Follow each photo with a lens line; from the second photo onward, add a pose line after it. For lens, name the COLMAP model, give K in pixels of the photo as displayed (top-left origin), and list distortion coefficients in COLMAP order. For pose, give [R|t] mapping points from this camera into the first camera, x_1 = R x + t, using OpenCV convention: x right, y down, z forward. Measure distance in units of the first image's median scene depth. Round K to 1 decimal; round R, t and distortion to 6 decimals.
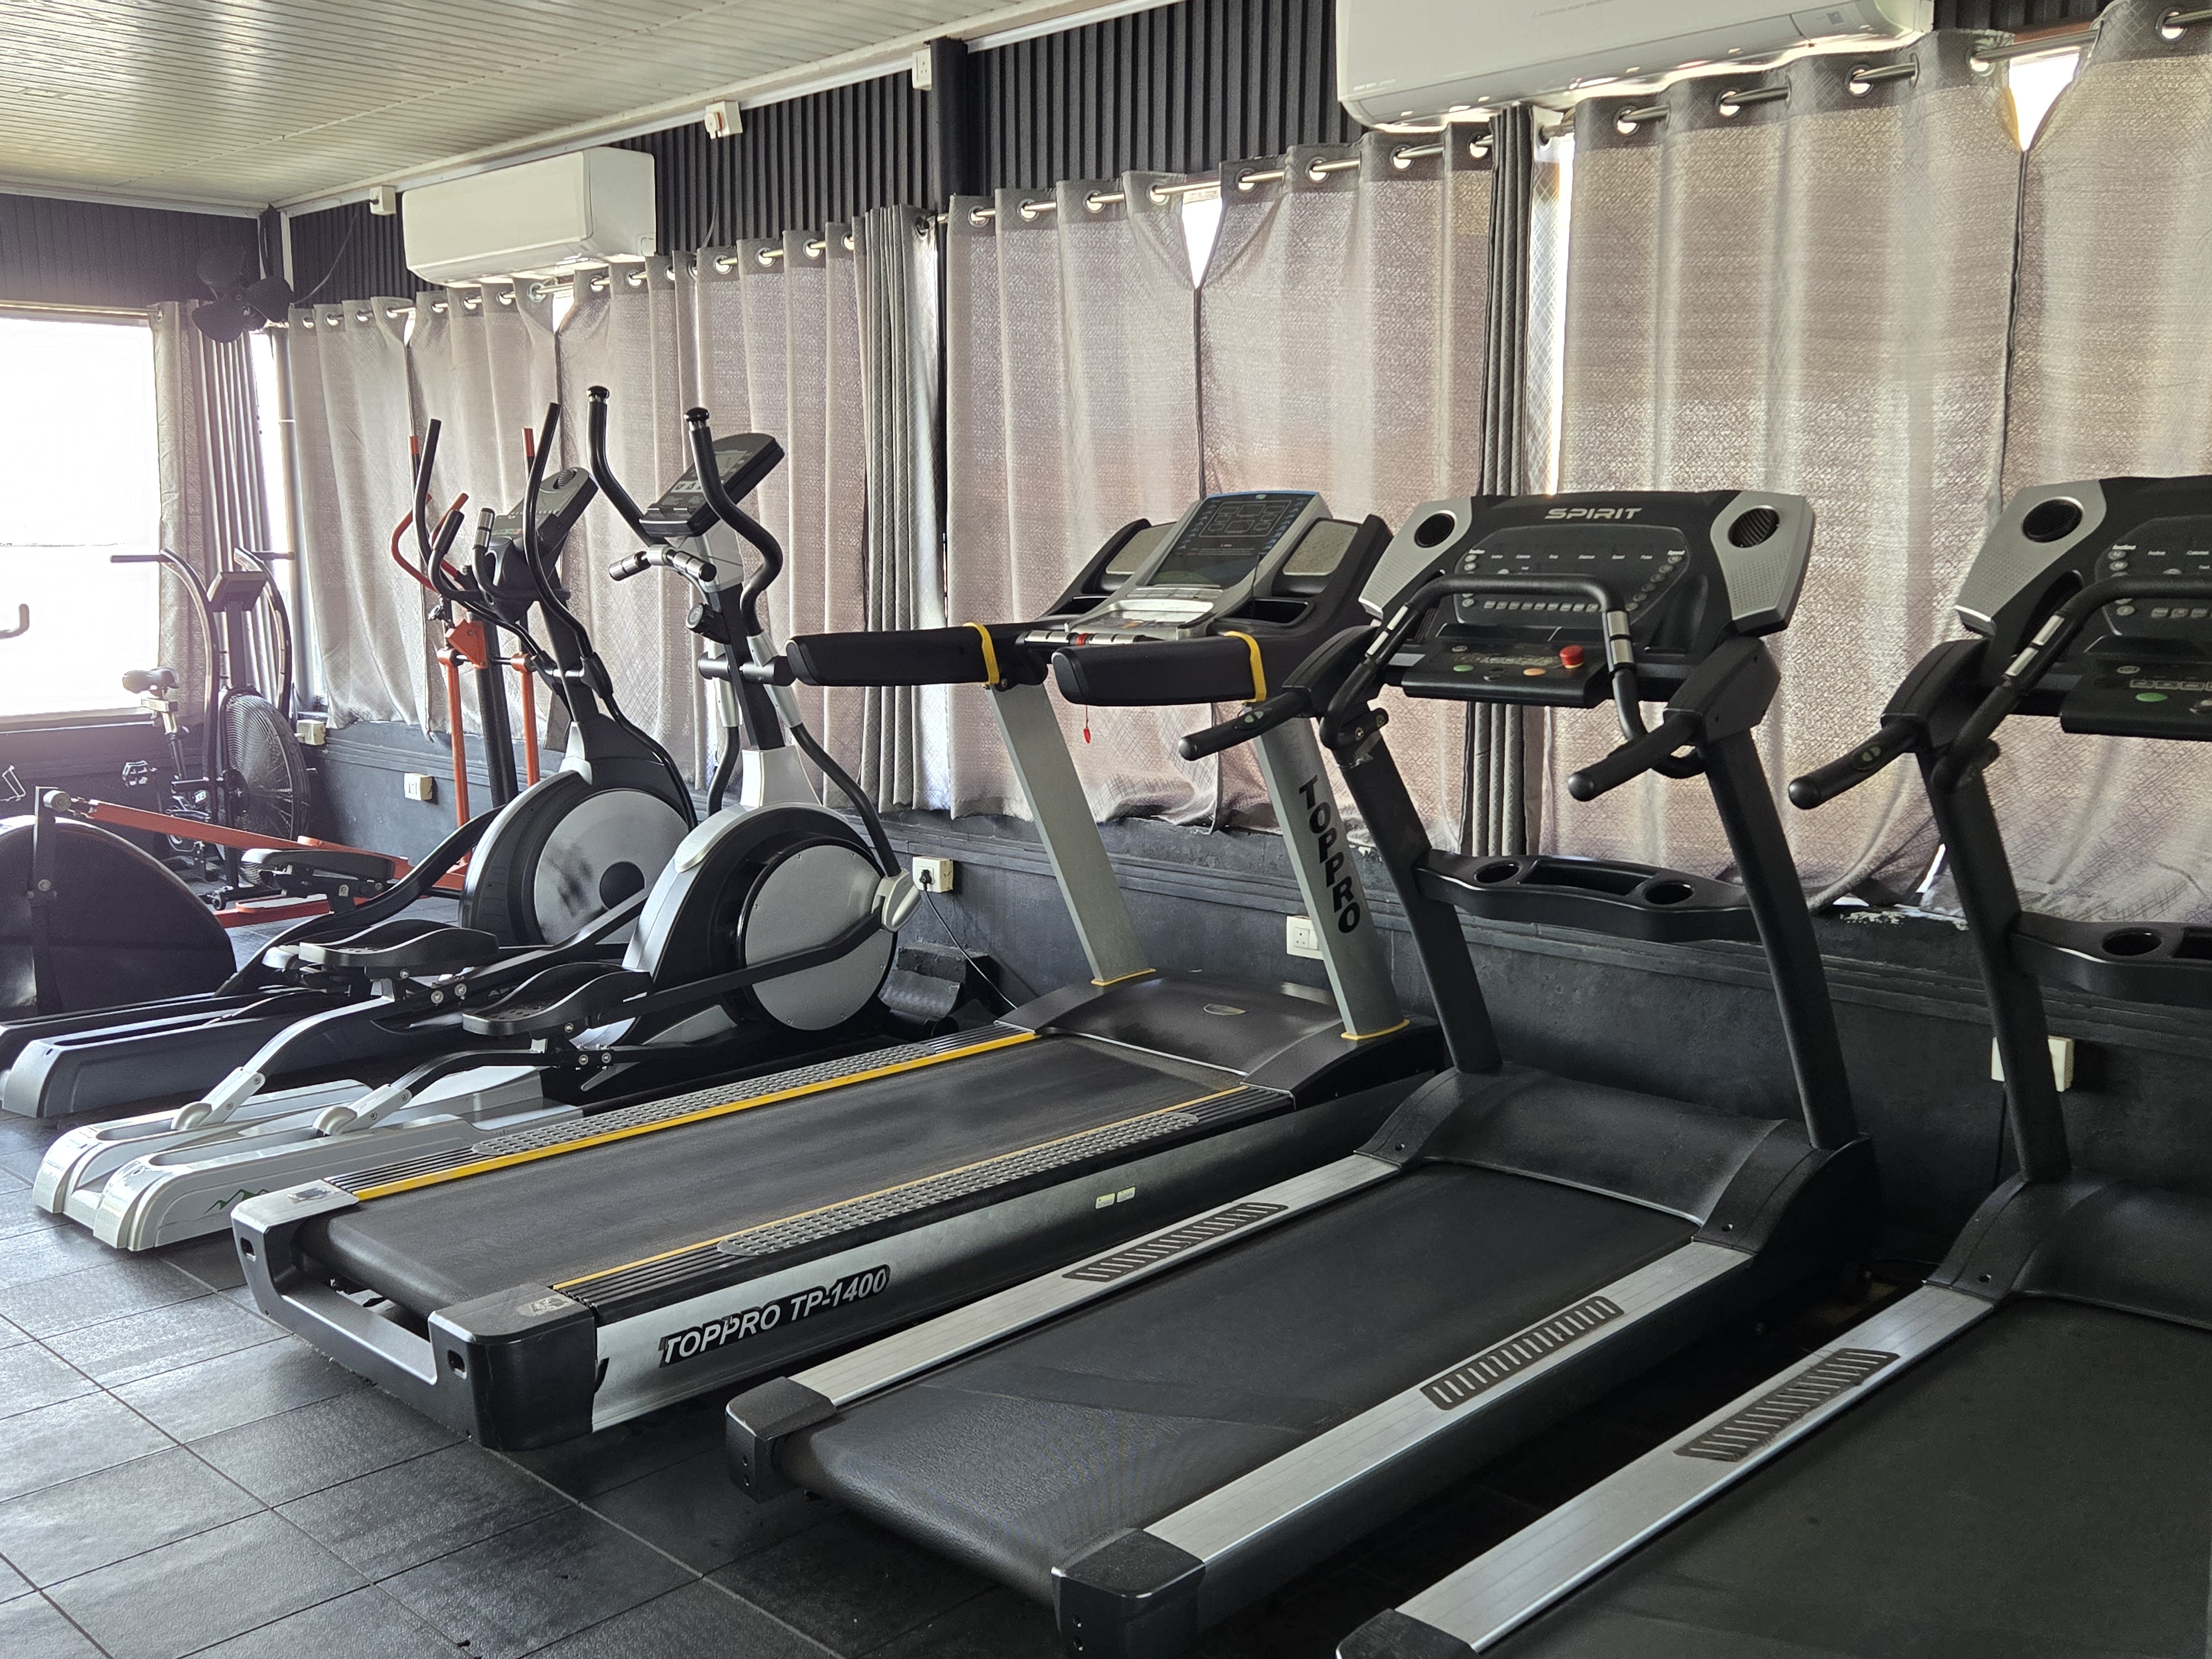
lens RADIAL K [[2106.9, 0, 1106.0], [0, 2106.9, 829.5], [0, 0, 1]] dist [0.088172, -0.092066]
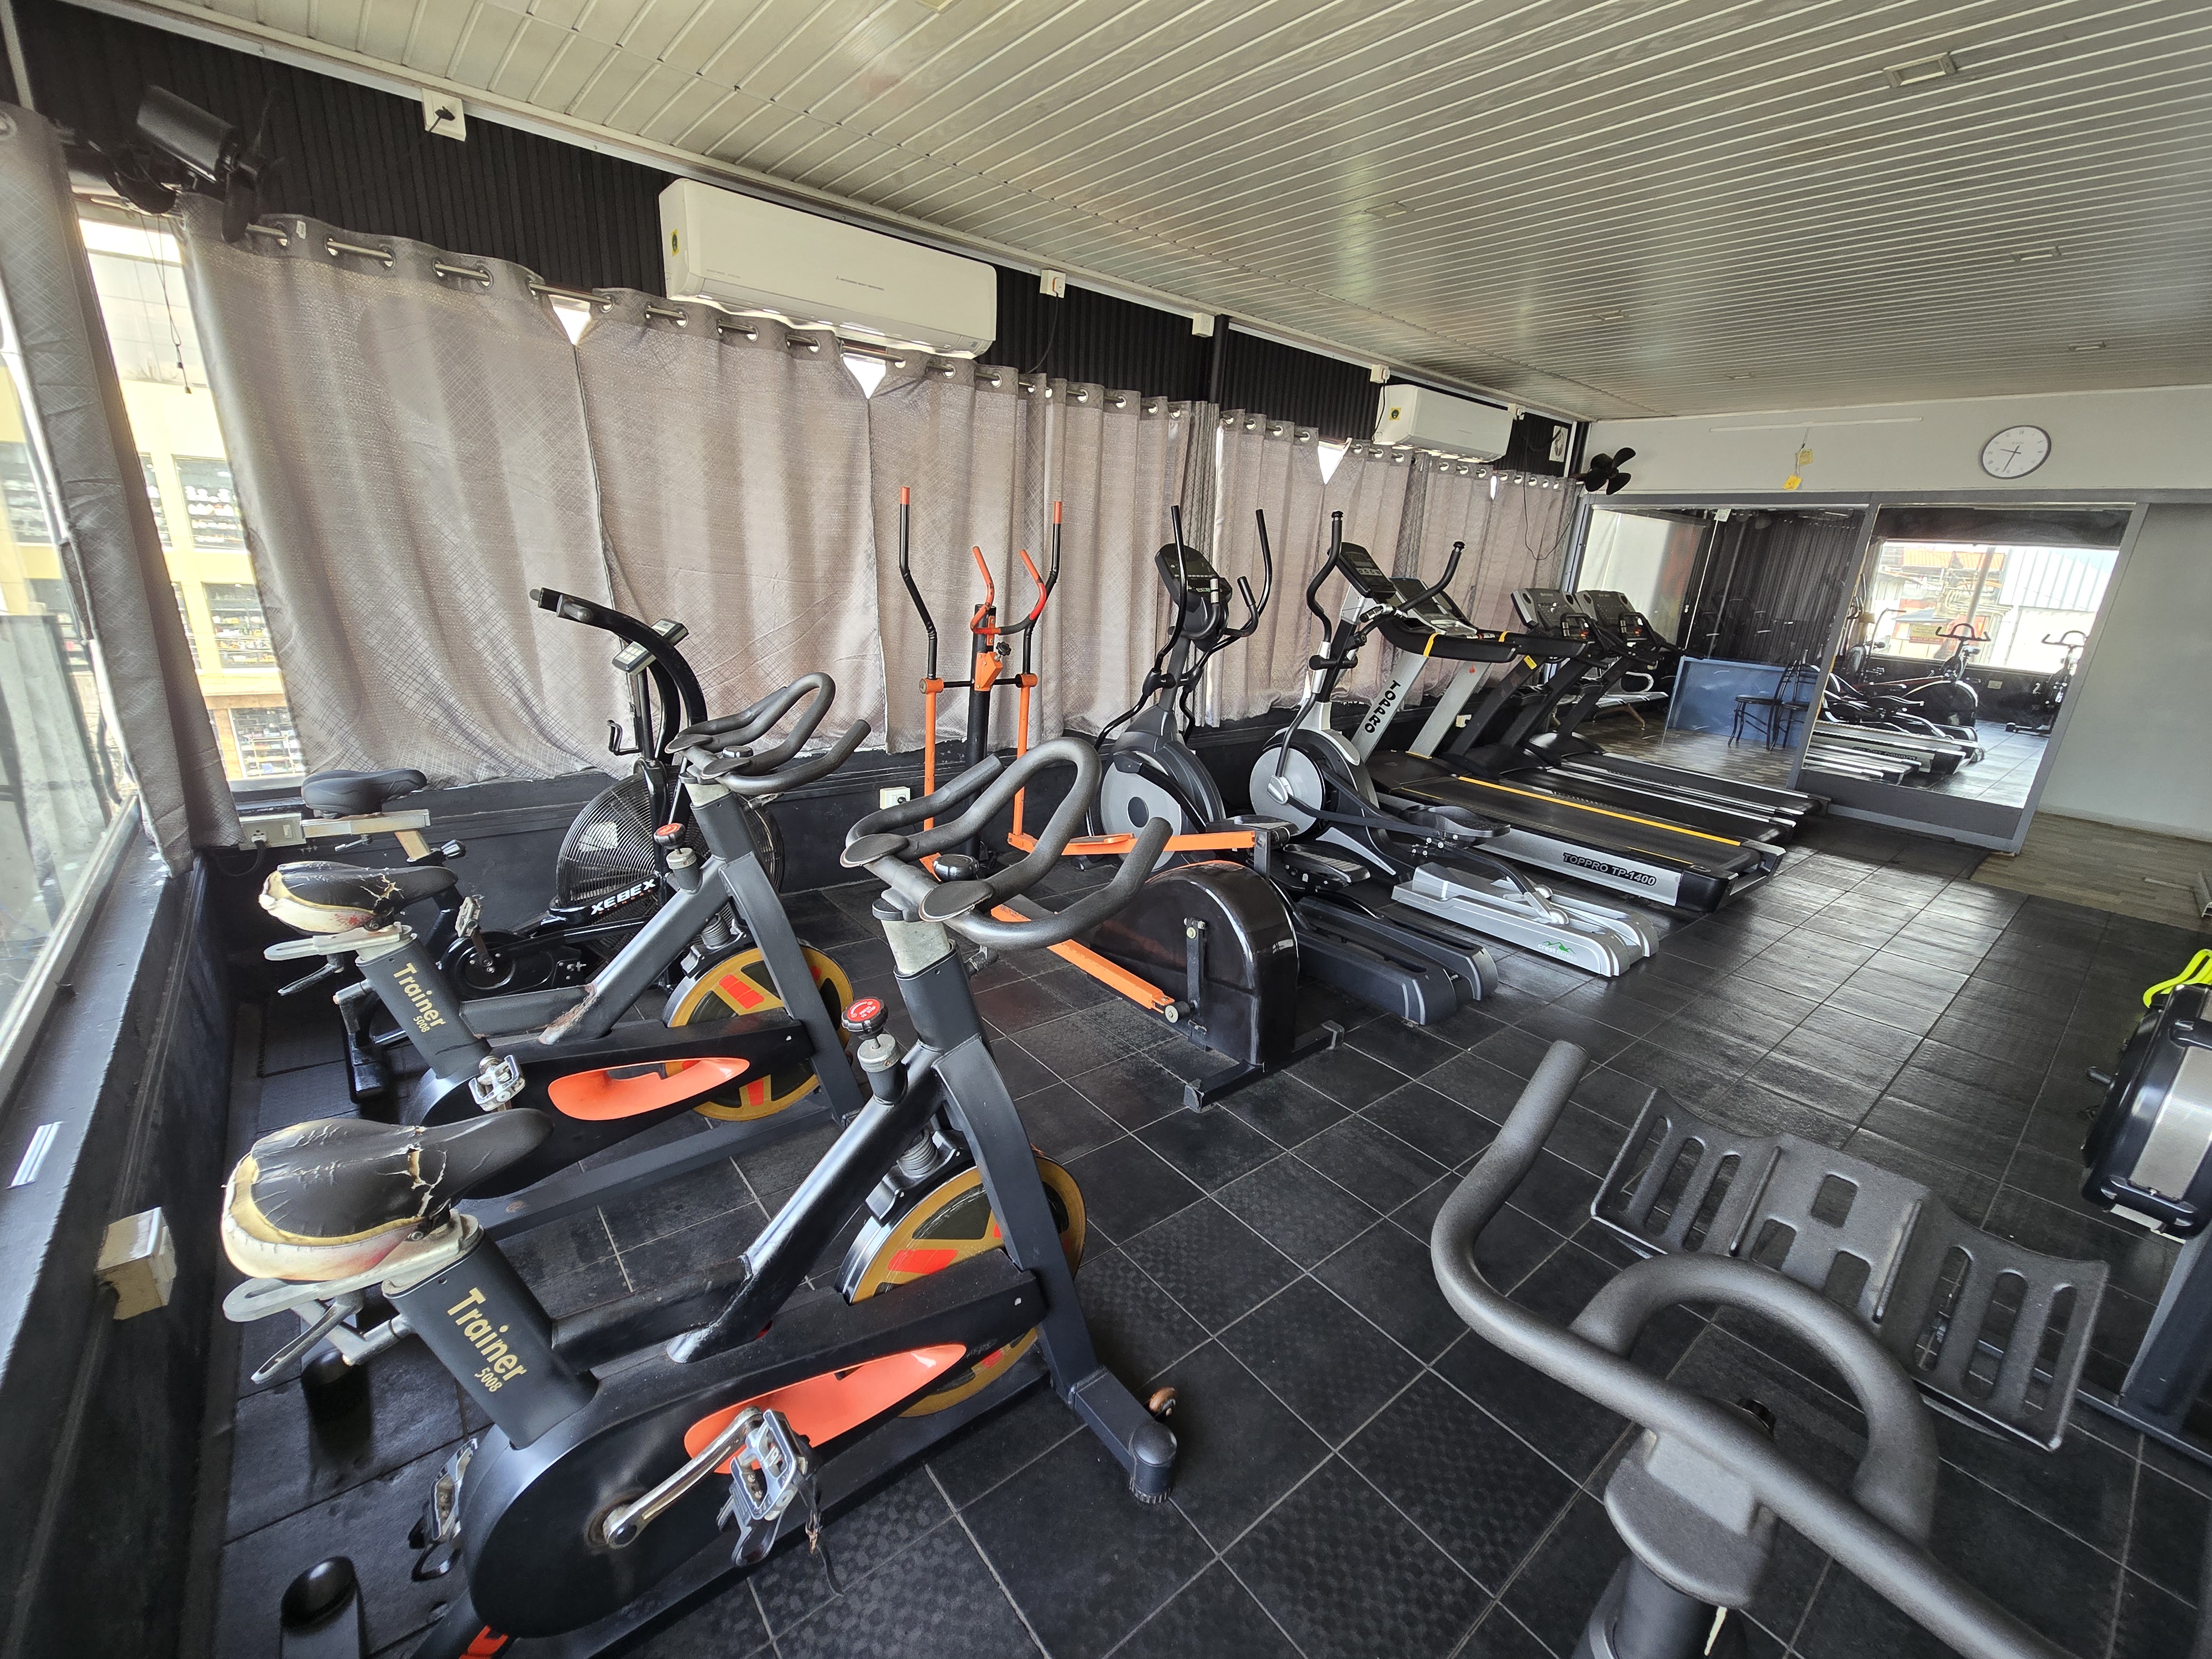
lens RADIAL K [[877.8, 0, 1106.0], [0, 877.8, 829.5], [0, 0, 1]] dist [-0.001248, -0.000136]
pose [[0.122007, -0.274662, 0.953769, -1.144841], [0.090090, 0.960046, 0.264945, -0.219973], [-0.988432, 0.053599, 0.141876, 1.327483]]
